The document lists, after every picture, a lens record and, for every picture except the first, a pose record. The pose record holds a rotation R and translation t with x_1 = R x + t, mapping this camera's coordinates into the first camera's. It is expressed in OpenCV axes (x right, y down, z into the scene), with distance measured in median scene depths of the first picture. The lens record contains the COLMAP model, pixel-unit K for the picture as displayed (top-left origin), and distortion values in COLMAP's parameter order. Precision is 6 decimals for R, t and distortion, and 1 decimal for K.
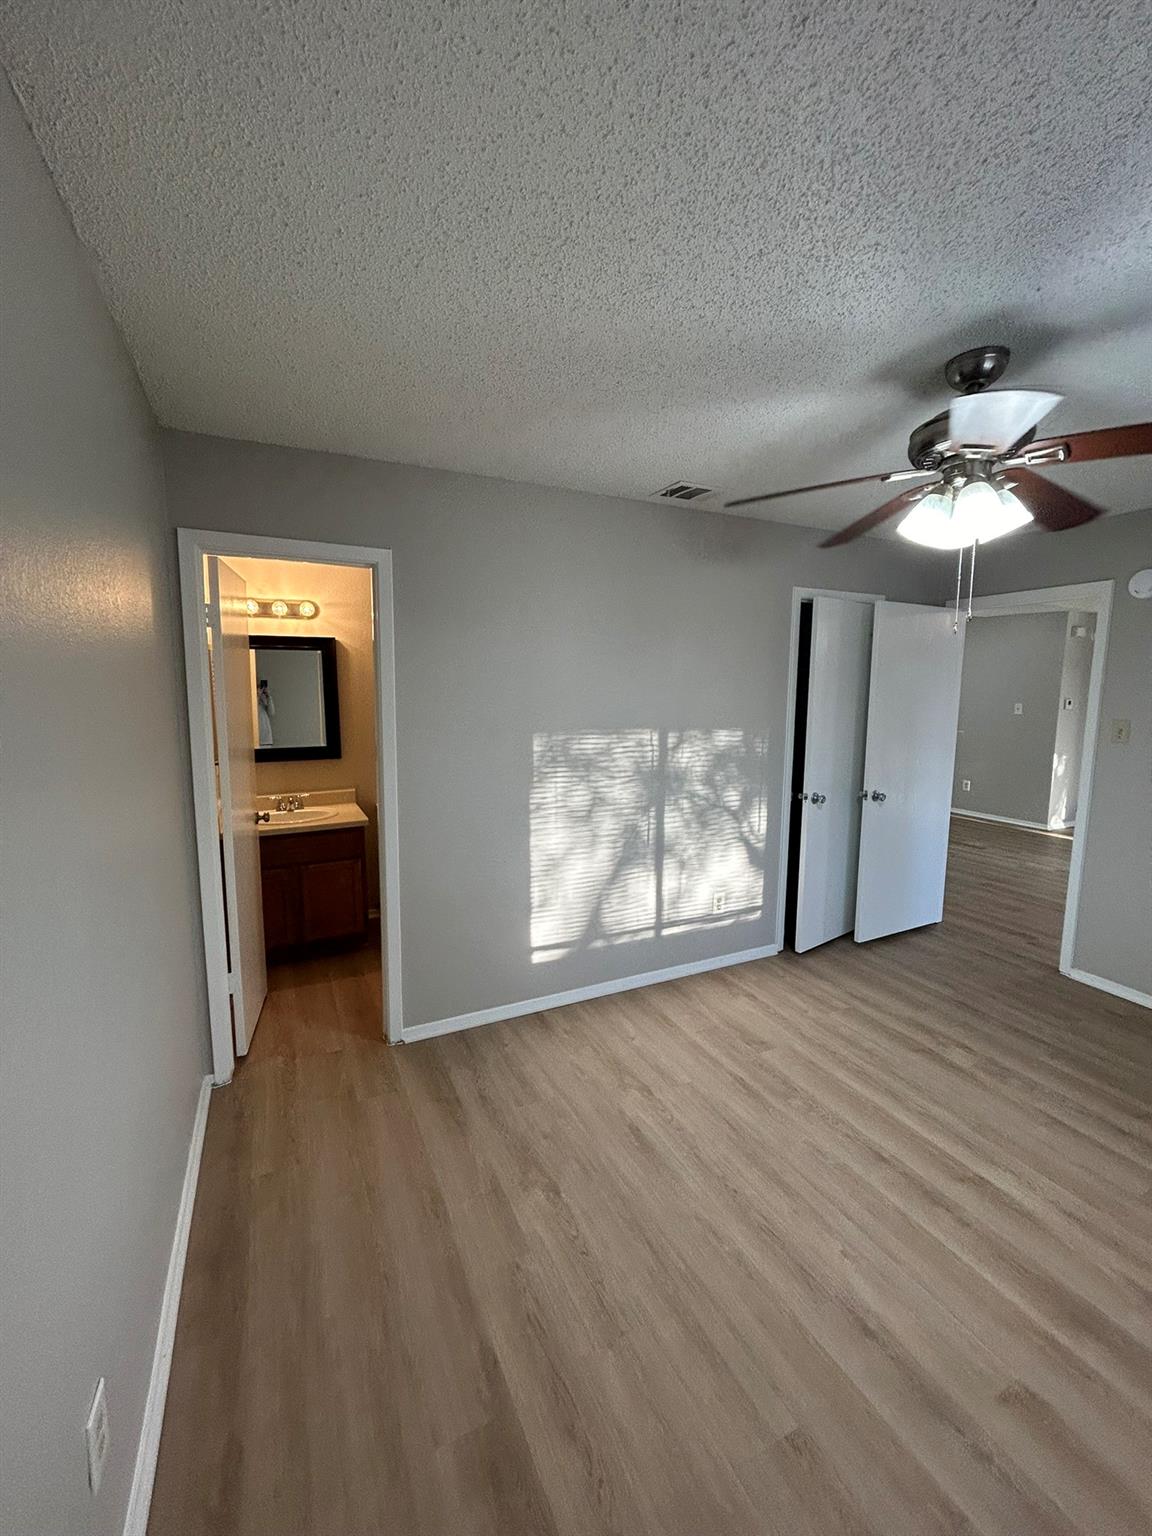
lens RADIAL K [[625.1, 0, 576.5], [0, 625.1, 766.1], [0, 0, 1]] dist [0.000134, -0.000818]
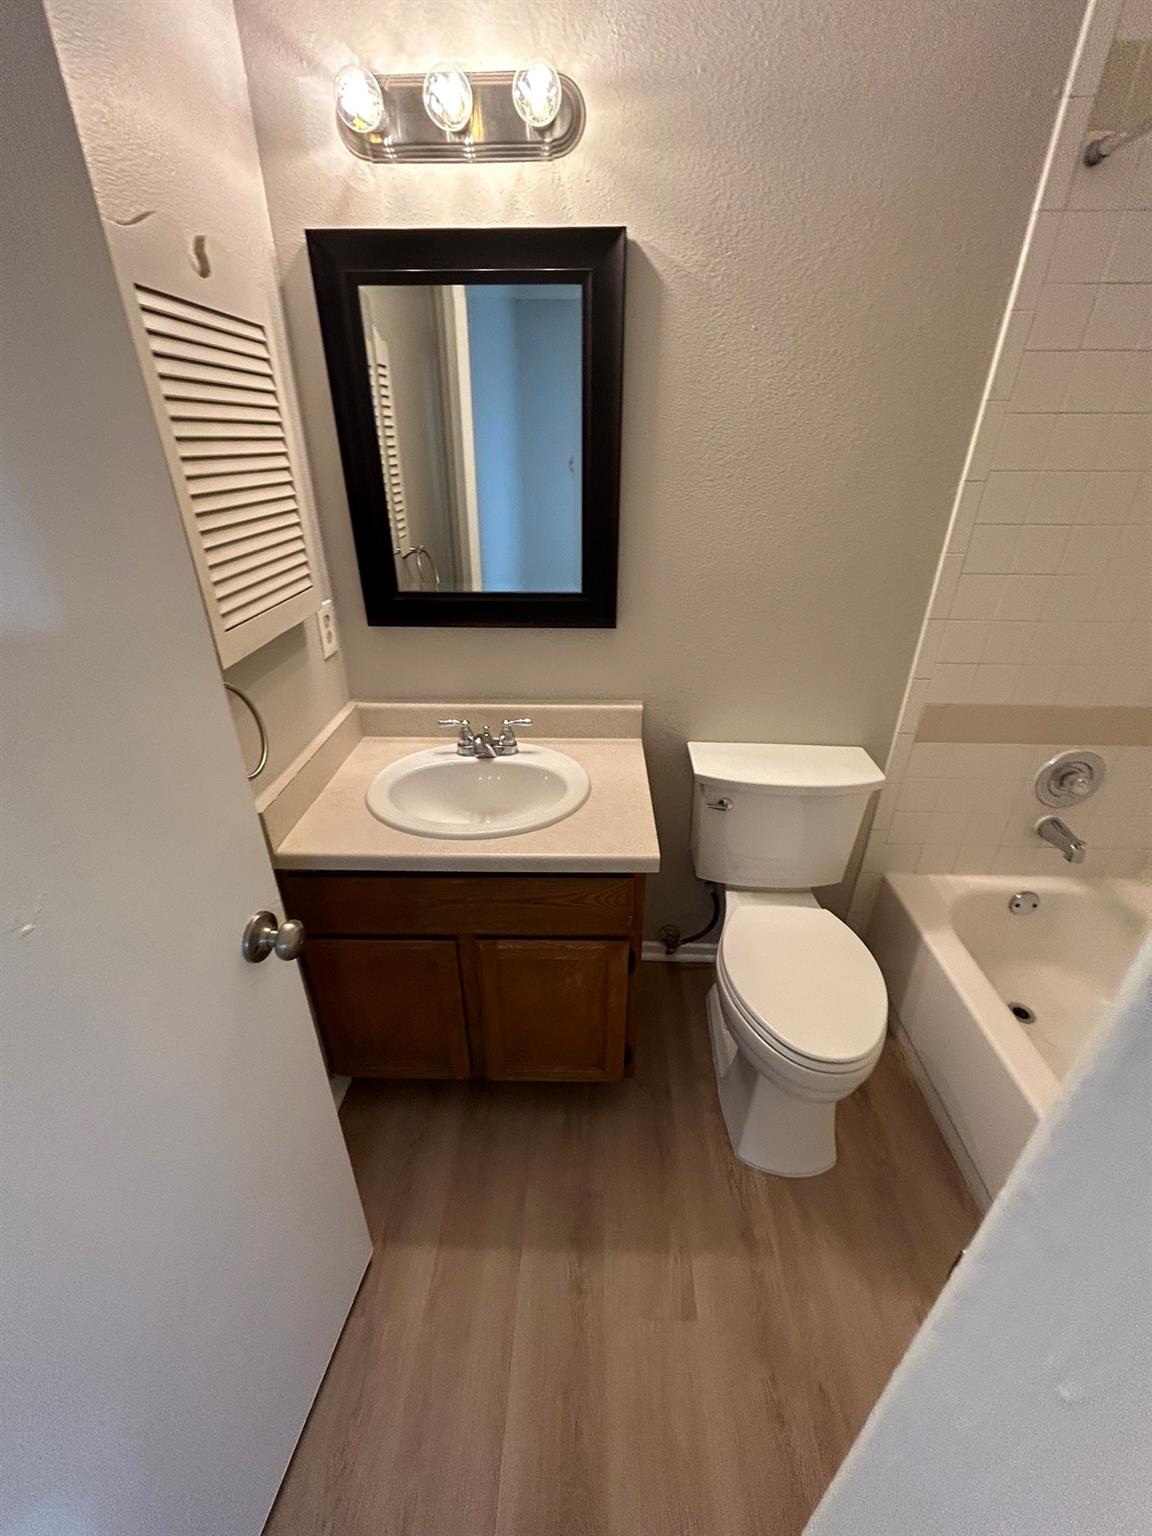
lens RADIAL K [[625.1, 0, 570.2], [0, 625.1, 766.8], [0, 0, 1]] dist [0.000134, -0.000818]
pose [[0.879654, 0.222151, -0.420544, -0.229660], [-0.057425, 0.927353, 0.369755, -0.076422], [0.472134, -0.301107, 0.828507, 0.670920]]
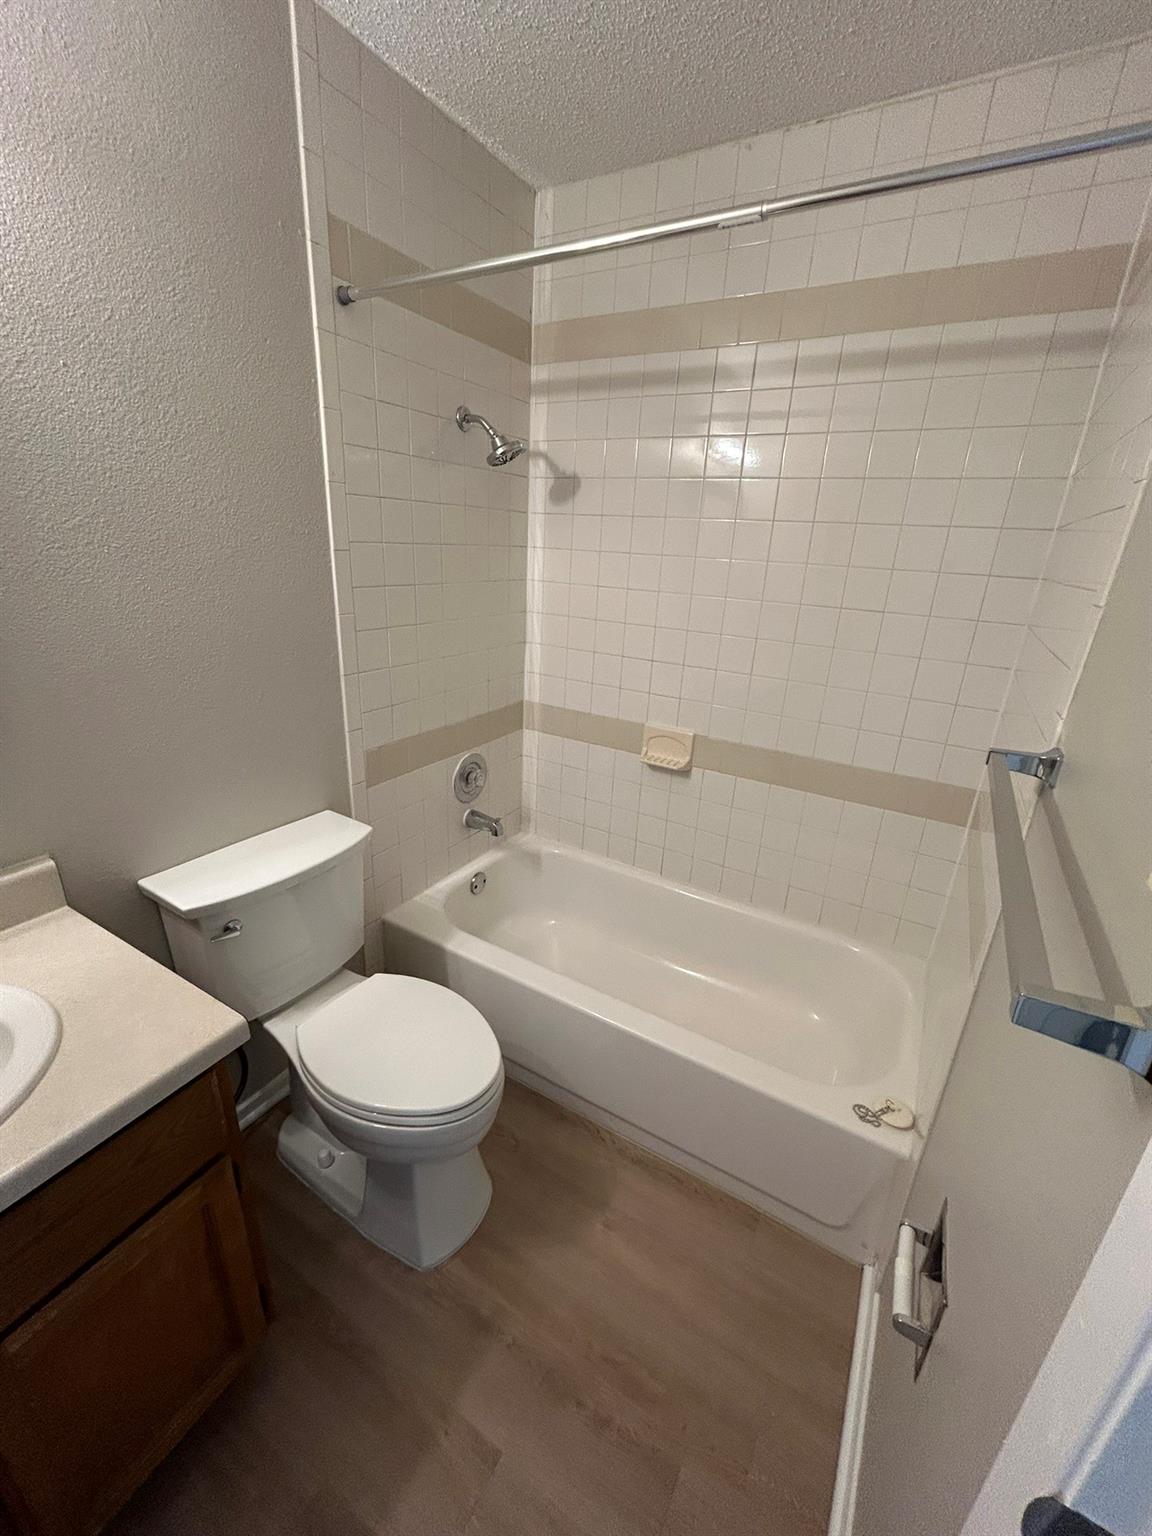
lens RADIAL K [[625.1, 0, 578.6], [0, 625.1, 768.7], [0, 0, 1]] dist [0.000134, -0.000818]
pose [[0.831143, -0.153141, 0.534555, -0.319110], [0.019294, 0.968692, 0.247514, -0.070575], [-0.555724, -0.195405, 0.808076, 0.692823]]
